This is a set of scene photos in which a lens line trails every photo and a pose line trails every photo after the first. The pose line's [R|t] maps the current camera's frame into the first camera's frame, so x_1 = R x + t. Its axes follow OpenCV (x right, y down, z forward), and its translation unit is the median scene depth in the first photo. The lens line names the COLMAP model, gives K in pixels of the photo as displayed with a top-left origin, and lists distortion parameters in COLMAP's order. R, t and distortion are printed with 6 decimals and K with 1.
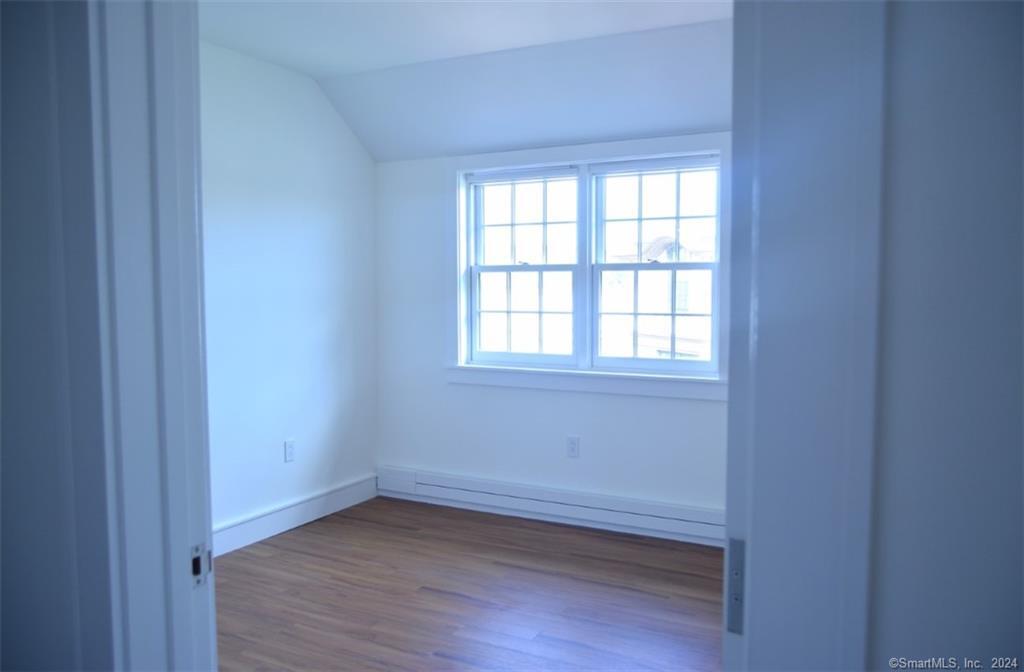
lens RADIAL K [[780.9, 0, 515.1], [0, 780.9, 338.5], [0, 0, 1]] dist [0.003809, -0.000760]
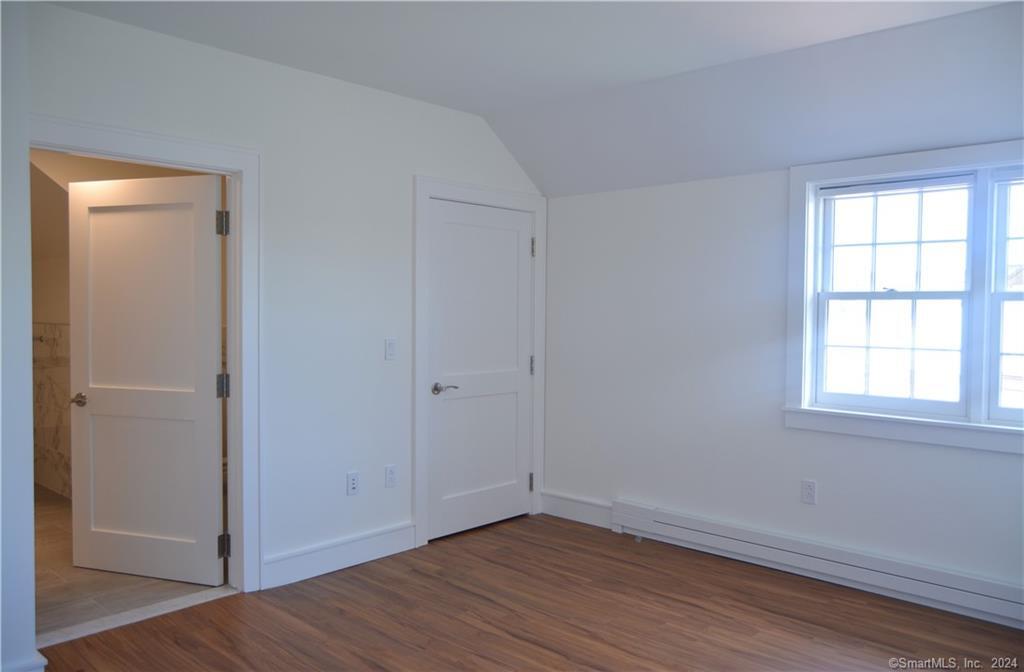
lens RADIAL K [[780.9, 0, 509.6], [0, 780.9, 333.4], [0, 0, 1]] dist [0.003809, -0.000760]
pose [[0.967650, 0.024389, -0.251114, -0.168943], [-0.034361, 0.998782, -0.035400, -0.005549], [0.249944, 0.042884, 0.967310, 0.088592]]
